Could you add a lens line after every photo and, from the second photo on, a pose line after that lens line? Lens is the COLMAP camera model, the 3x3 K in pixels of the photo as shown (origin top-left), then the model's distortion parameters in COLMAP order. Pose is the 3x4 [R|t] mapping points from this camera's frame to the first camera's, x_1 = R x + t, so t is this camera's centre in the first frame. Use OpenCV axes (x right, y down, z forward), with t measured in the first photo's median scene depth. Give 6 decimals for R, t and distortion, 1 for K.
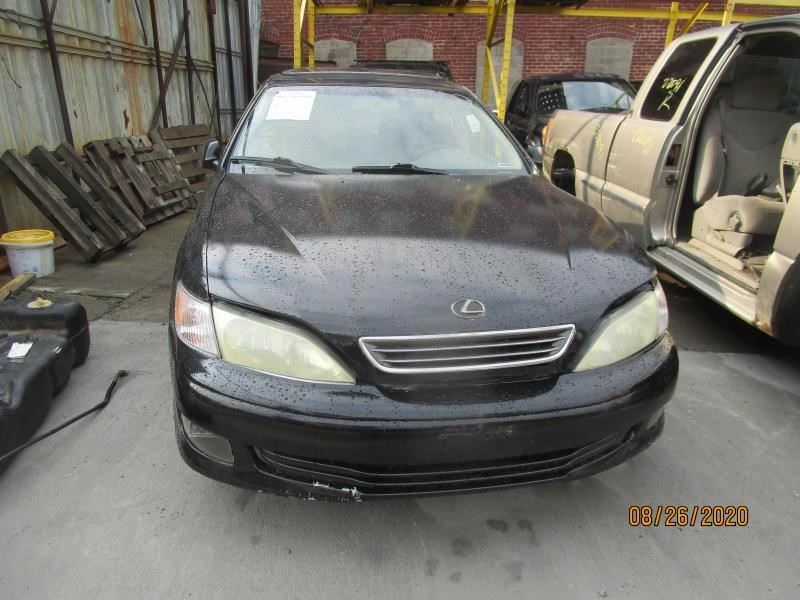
lens RADIAL K [[565.8, 0, 395.5], [0, 565.8, 295.9], [0, 0, 1]] dist [-0.034236, 0.014887]
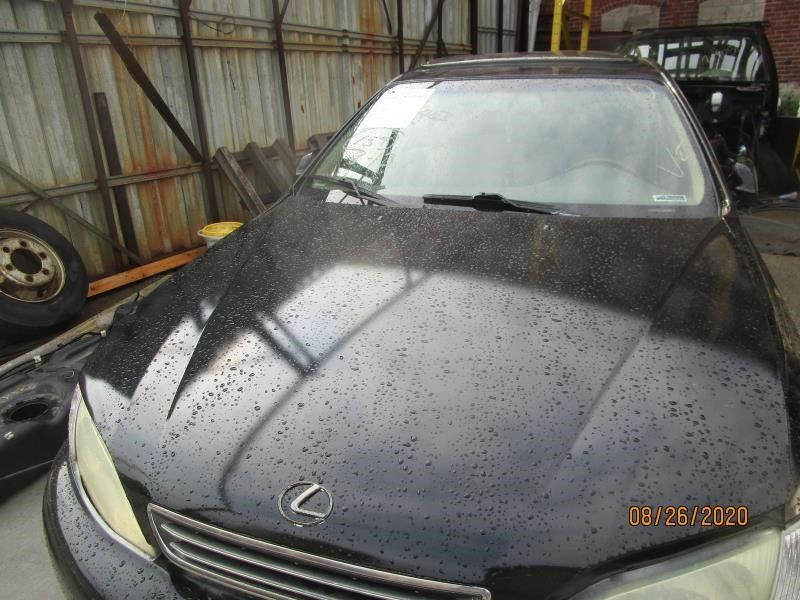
lens RADIAL K [[565.8, 0, 395.5], [0, 565.8, 295.9], [0, 0, 1]] dist [-0.034236, 0.014887]
pose [[0.861462, 0.136554, -0.489118, 0.223346], [-0.117192, 0.990628, 0.070164, -0.115869], [0.494115, -0.003123, 0.869391, 0.266081]]
